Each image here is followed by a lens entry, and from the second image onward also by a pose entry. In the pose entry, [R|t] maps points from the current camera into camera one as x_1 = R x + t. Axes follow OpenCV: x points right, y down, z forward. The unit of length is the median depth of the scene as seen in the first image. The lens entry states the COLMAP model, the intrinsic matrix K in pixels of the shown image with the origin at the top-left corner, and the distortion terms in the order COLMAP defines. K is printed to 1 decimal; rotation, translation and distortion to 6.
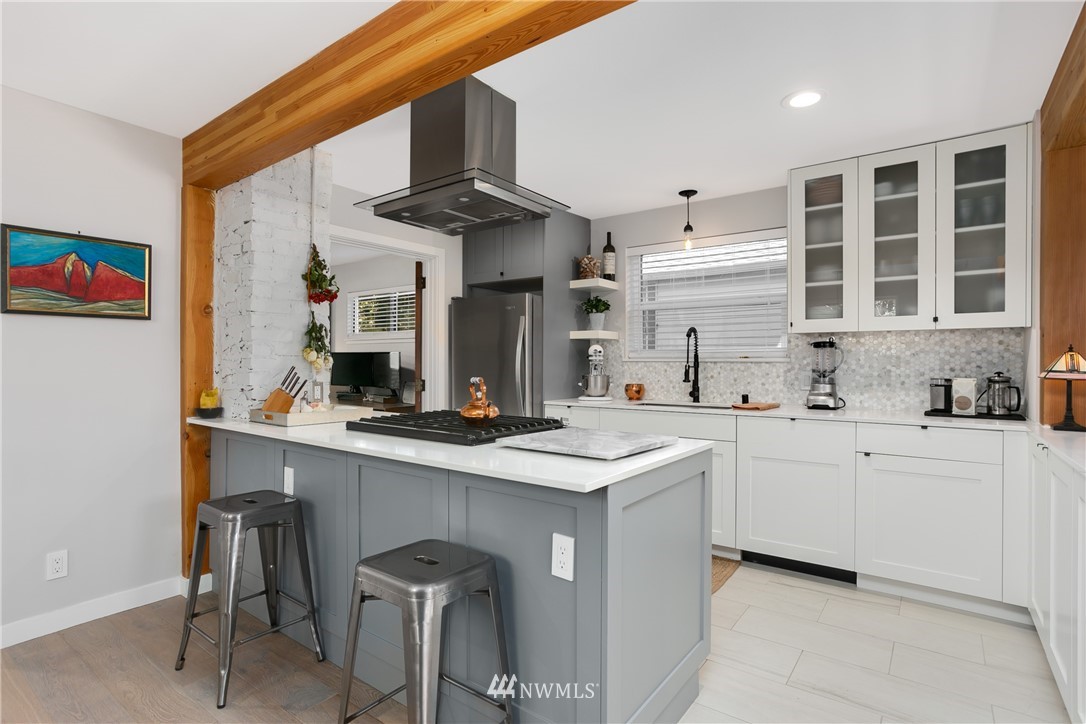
lens RADIAL K [[544.4, 0, 540.8], [0, 544.4, 364.6], [0, 0, 1]] dist [-0.050992, 0.028982]
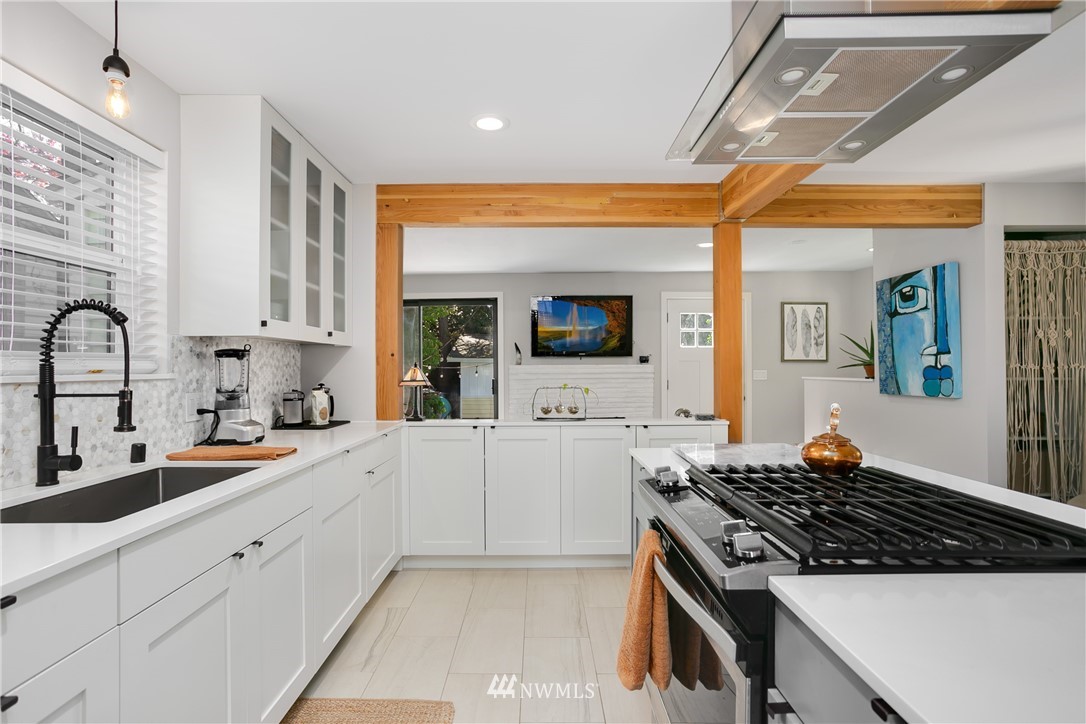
lens RADIAL K [[544.4, 0, 540.8], [0, 544.4, 364.6], [0, 0, 1]] dist [-0.050992, 0.028982]
pose [[-0.585030, 0.004969, 0.810996, -0.289692], [0.007399, 0.999972, -0.000789, -0.018970], [-0.810978, 0.005539, -0.585051, 1.112593]]
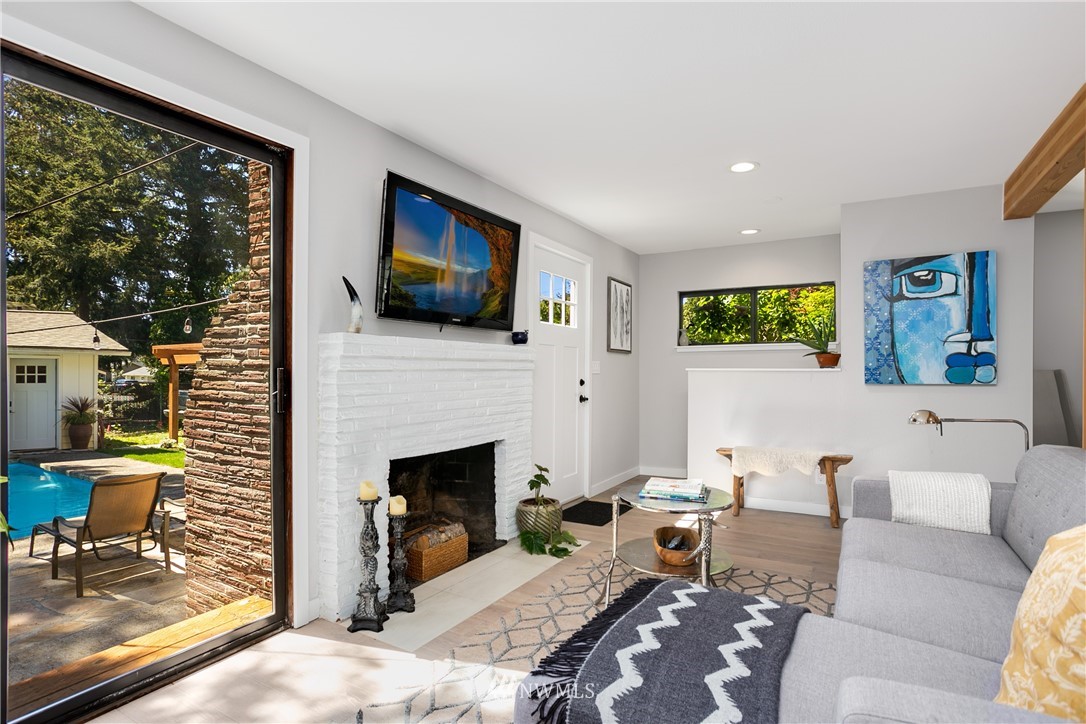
lens RADIAL K [[544.4, 0, 540.8], [0, 544.4, 364.6], [0, 0, 1]] dist [-0.050992, 0.028982]
pose [[-0.997748, -0.007153, -0.066685, 1.130778], [-0.006680, 0.999951, -0.007315, 0.028810], [0.066734, -0.006853, -0.997747, 0.825632]]
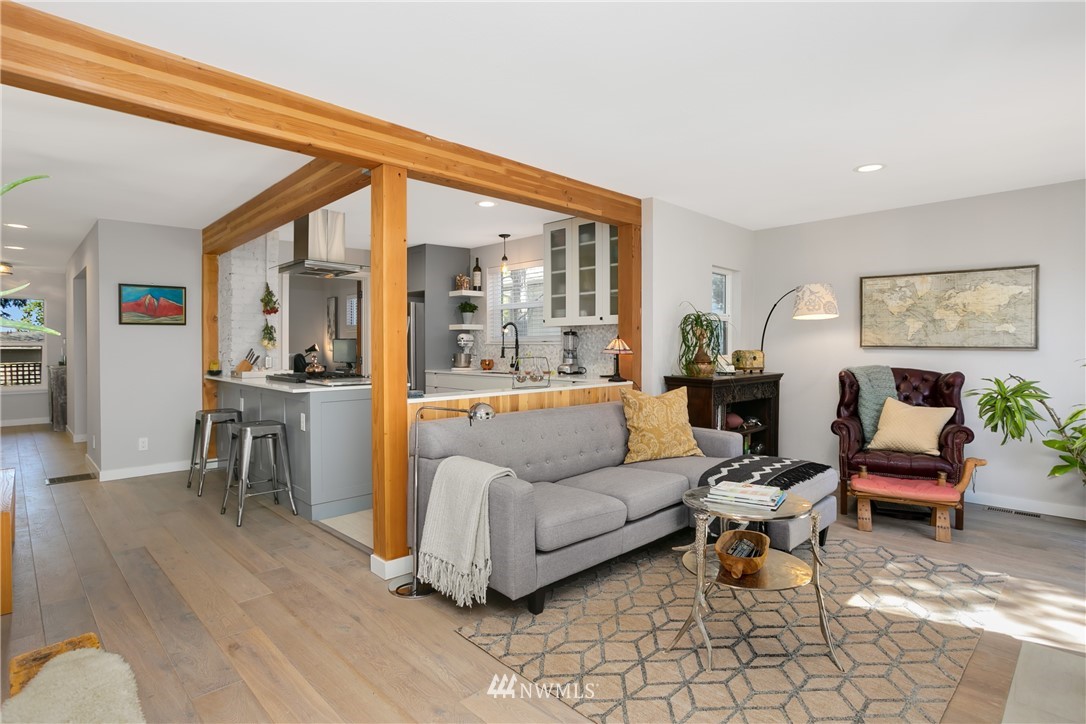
lens RADIAL K [[575.9, 0, 545.4], [0, 575.9, 343.5], [0, 0, 1]] dist [-0.021244, 0.001454]
pose [[0.984492, -0.005281, -0.175352, 0.769057], [0.004261, 0.999972, -0.006192, 0.002419], [0.175380, 0.005349, 0.984486, -0.685459]]
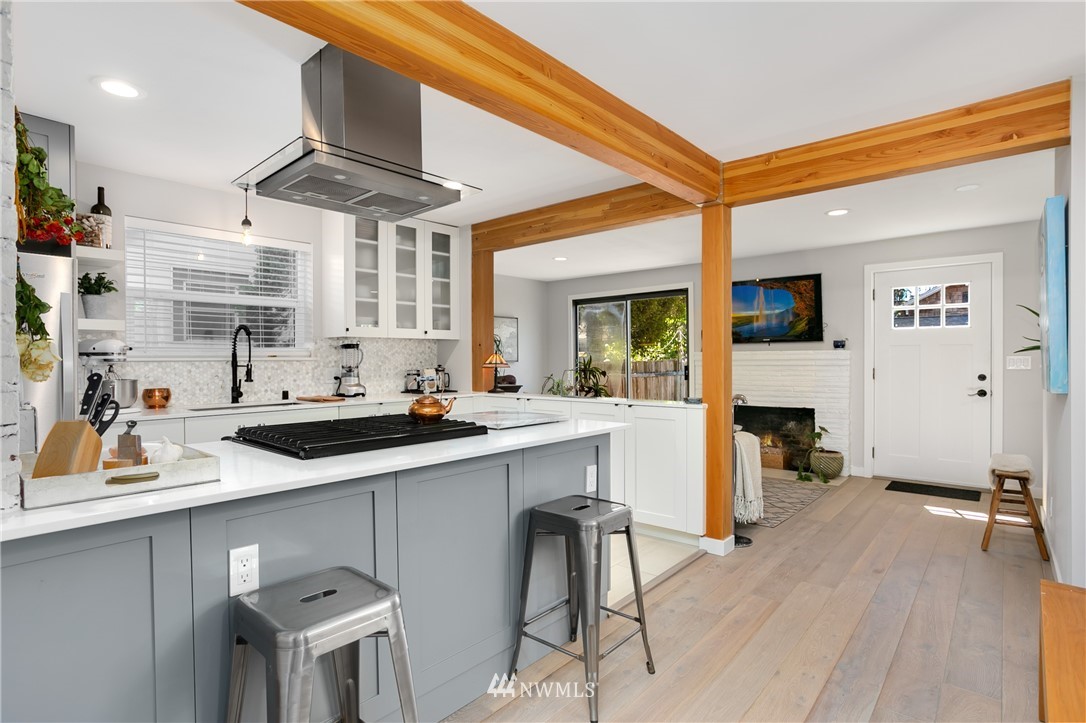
lens RADIAL K [[544.4, 0, 540.8], [0, 544.4, 364.1], [0, 0, 1]] dist [-0.050992, 0.028982]
pose [[0.095639, -0.013393, 0.995326, -0.721303], [0.012239, 0.999850, 0.012278, -0.005342], [-0.995341, 0.011007, 0.095788, 0.440866]]
